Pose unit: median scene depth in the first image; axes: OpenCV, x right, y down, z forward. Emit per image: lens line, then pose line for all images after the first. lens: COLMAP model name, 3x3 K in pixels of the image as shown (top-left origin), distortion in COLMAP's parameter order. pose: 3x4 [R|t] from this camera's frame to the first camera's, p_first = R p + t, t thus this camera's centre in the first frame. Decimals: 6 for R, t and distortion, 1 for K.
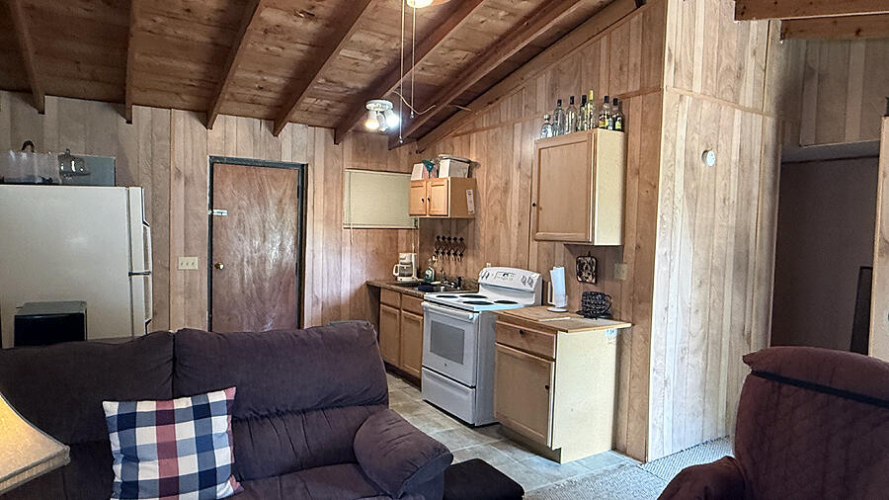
lens RADIAL K [[536.8, 0, 439.3], [0, 536.8, 252.8], [0, 0, 1]] dist [-0.002444, -0.000317]
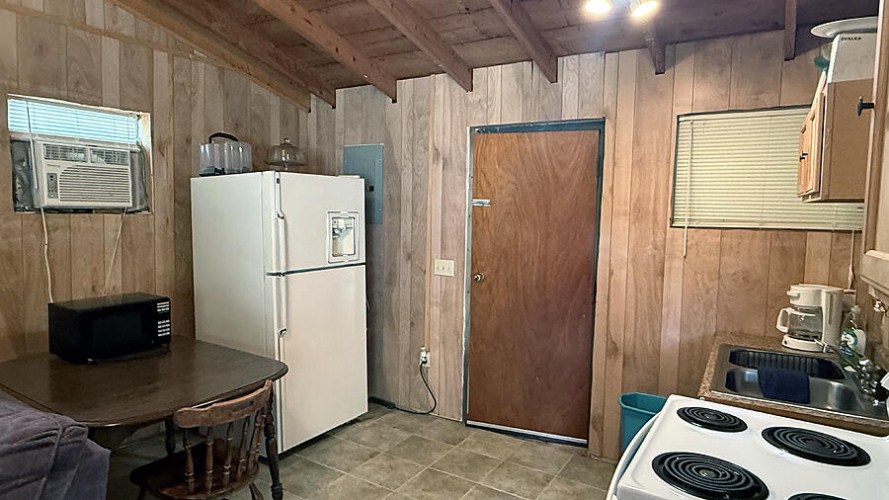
lens RADIAL K [[537.4, 0, 434.2], [0, 537.4, 251.7], [0, 0, 1]] dist [-0.001133, 0.000326]
pose [[0.452802, 0.053514, -0.890004, 0.218694], [-0.058150, 0.997844, 0.030413, -0.026091], [0.889713, 0.037982, 0.454938, 0.599256]]
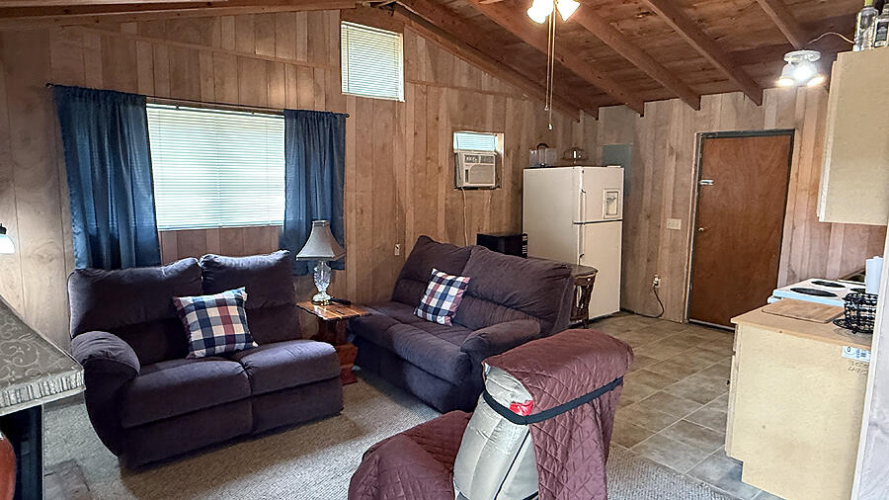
lens RADIAL K [[536.8, 0, 439.3], [0, 536.8, 252.8], [0, 0, 1]] dist [-0.002444, -0.000317]
pose [[0.156479, 0.114730, -0.980995, 0.632286], [-0.064190, 0.992312, 0.105814, -0.010387], [0.985593, 0.046413, 0.162641, 0.262920]]
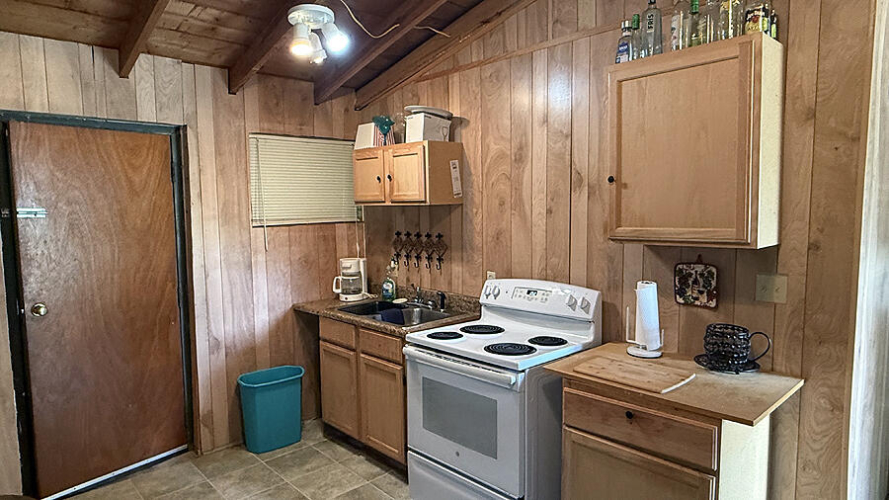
lens RADIAL K [[536.8, 0, 439.3], [0, 536.8, 252.8], [0, 0, 1]] dist [-0.002444, -0.000317]
pose [[0.979837, -0.058197, 0.191136, -0.092846], [0.050790, 0.997765, 0.043431, -0.035114], [-0.193236, -0.032847, 0.980602, 0.362676]]
